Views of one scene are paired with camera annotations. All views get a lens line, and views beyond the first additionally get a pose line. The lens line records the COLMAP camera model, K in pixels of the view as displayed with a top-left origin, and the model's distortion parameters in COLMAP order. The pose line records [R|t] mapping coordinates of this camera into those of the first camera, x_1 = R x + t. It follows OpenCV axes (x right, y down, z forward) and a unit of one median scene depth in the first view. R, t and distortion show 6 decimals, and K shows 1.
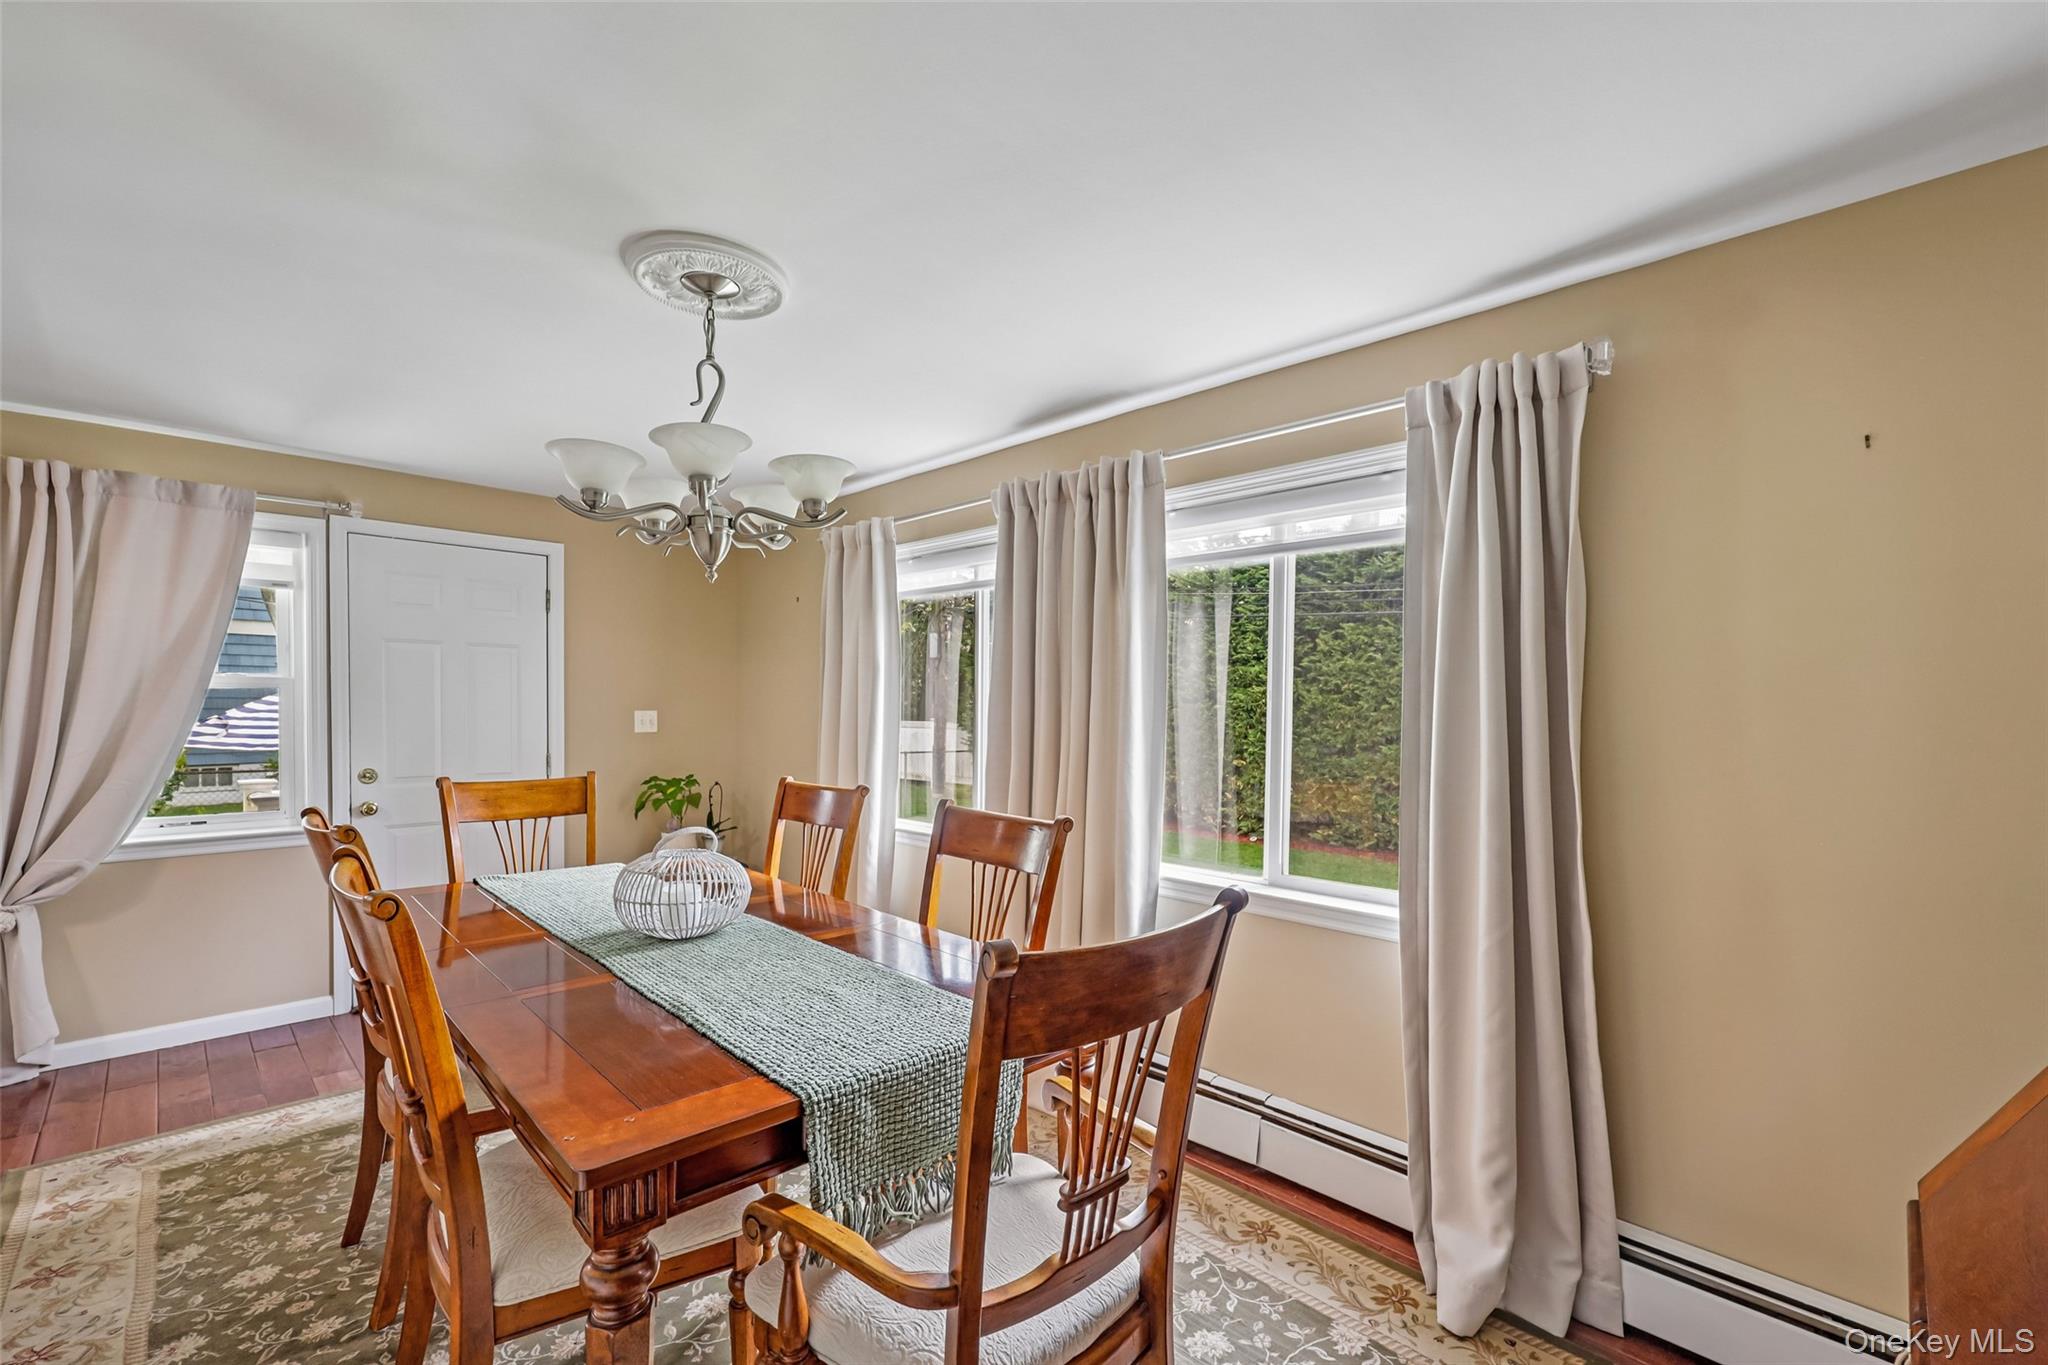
lens RADIAL K [[863.1, 0, 1024.4], [0, 863.1, 730.0], [0, 0, 1]] dist [-0.001762, -0.000290]
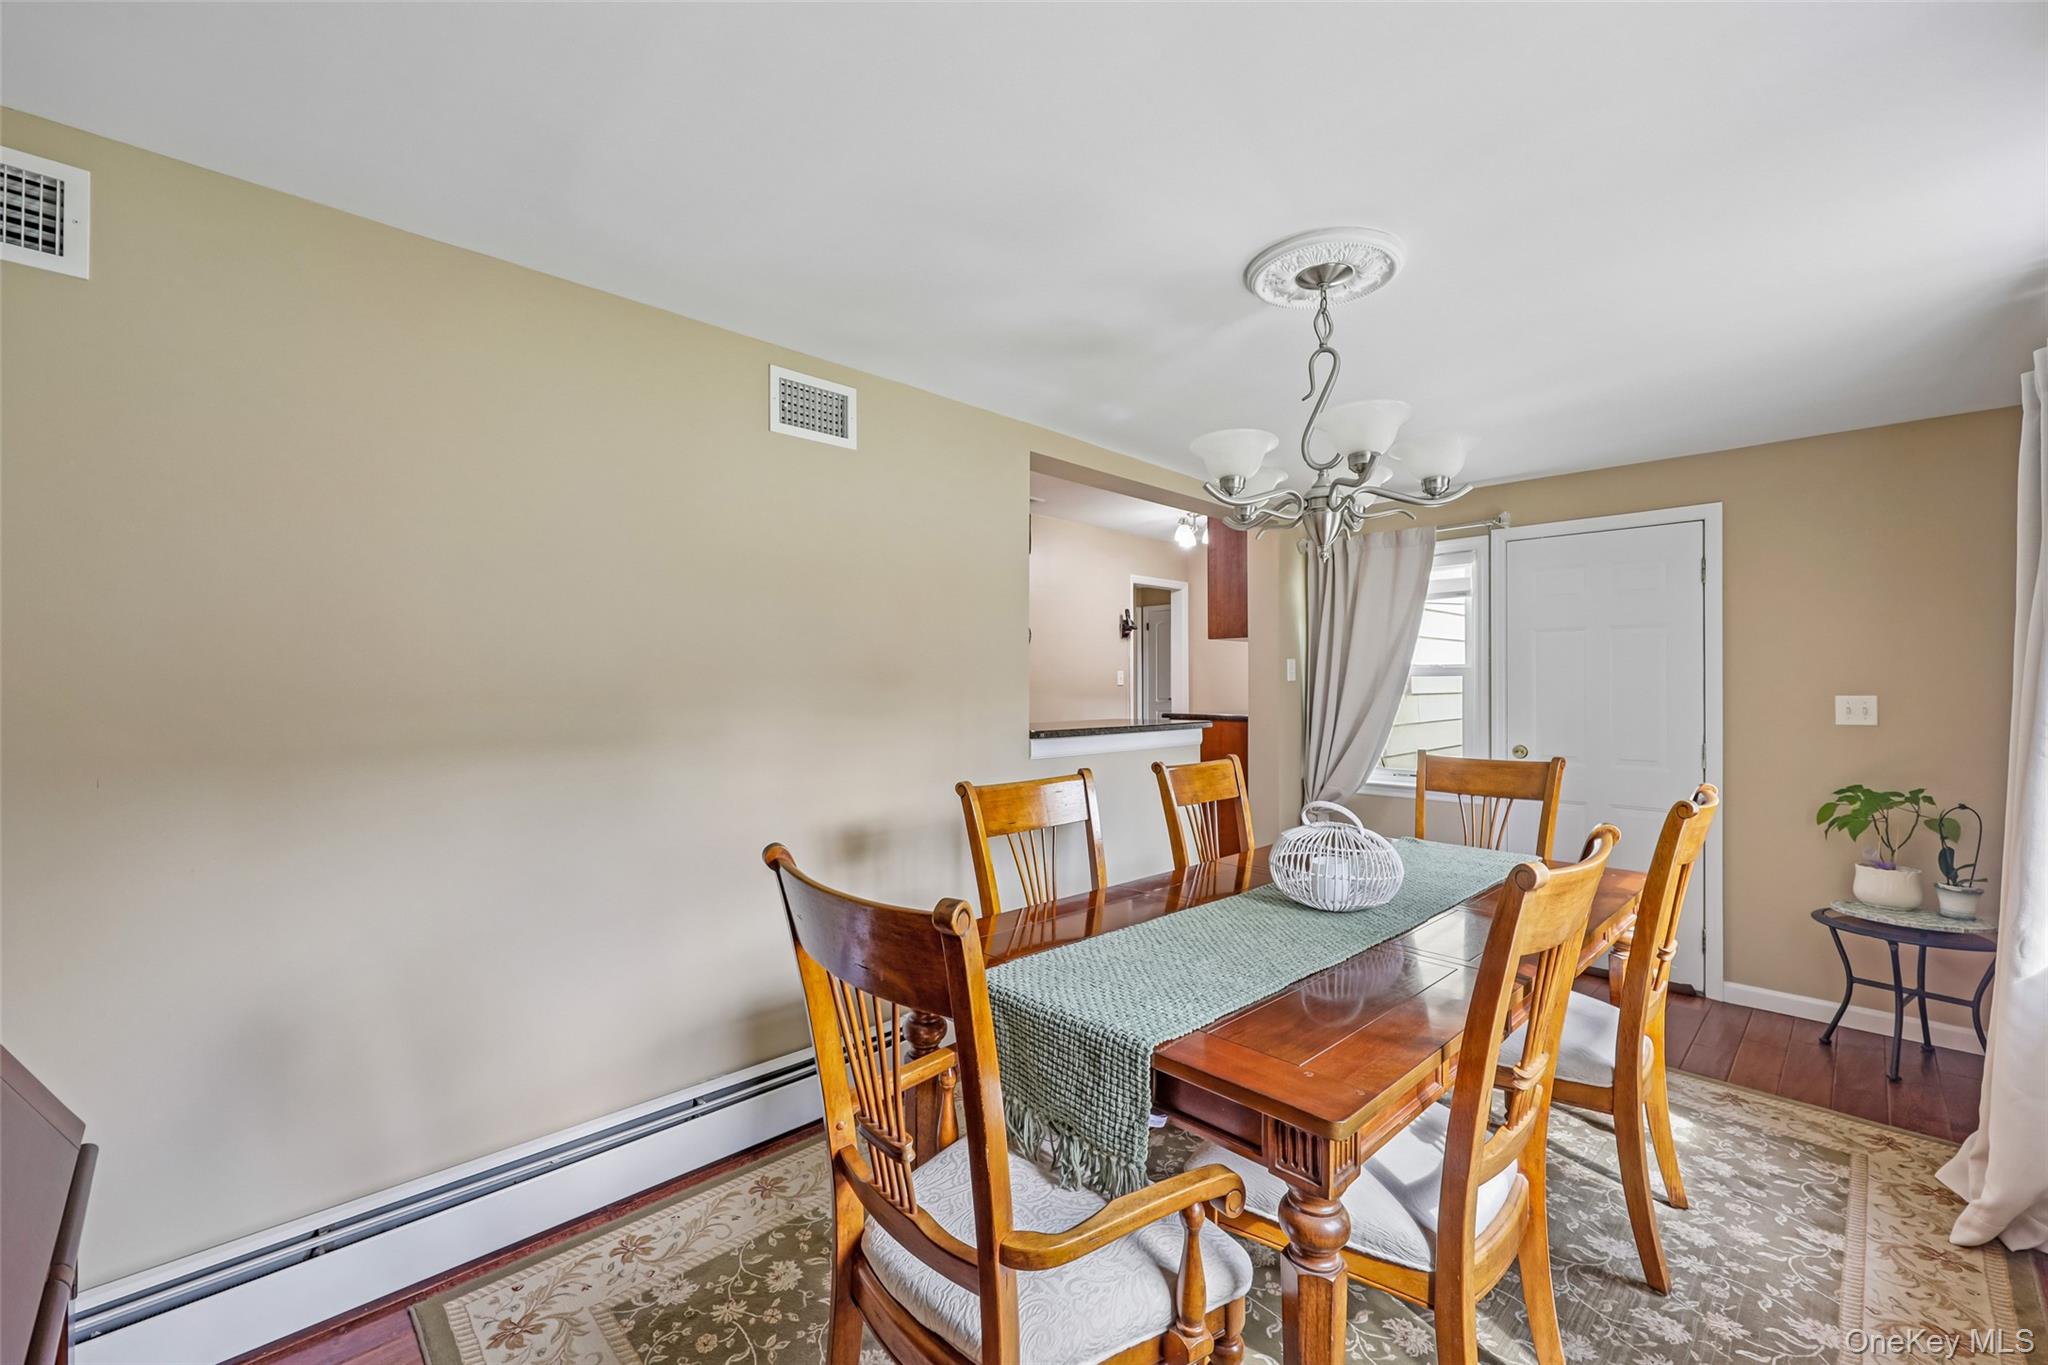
lens RADIAL K [[842.9, 0, 1024.0], [0, 842.9, 682.5], [0, 0, 1]] dist [-0.001177, -0.000044]
pose [[-0.000634, -0.018262, -0.999833, 0.356138], [-0.030310, 0.999374, -0.018234, 0.001254], [0.999540, 0.030293, -0.001187, 0.363516]]
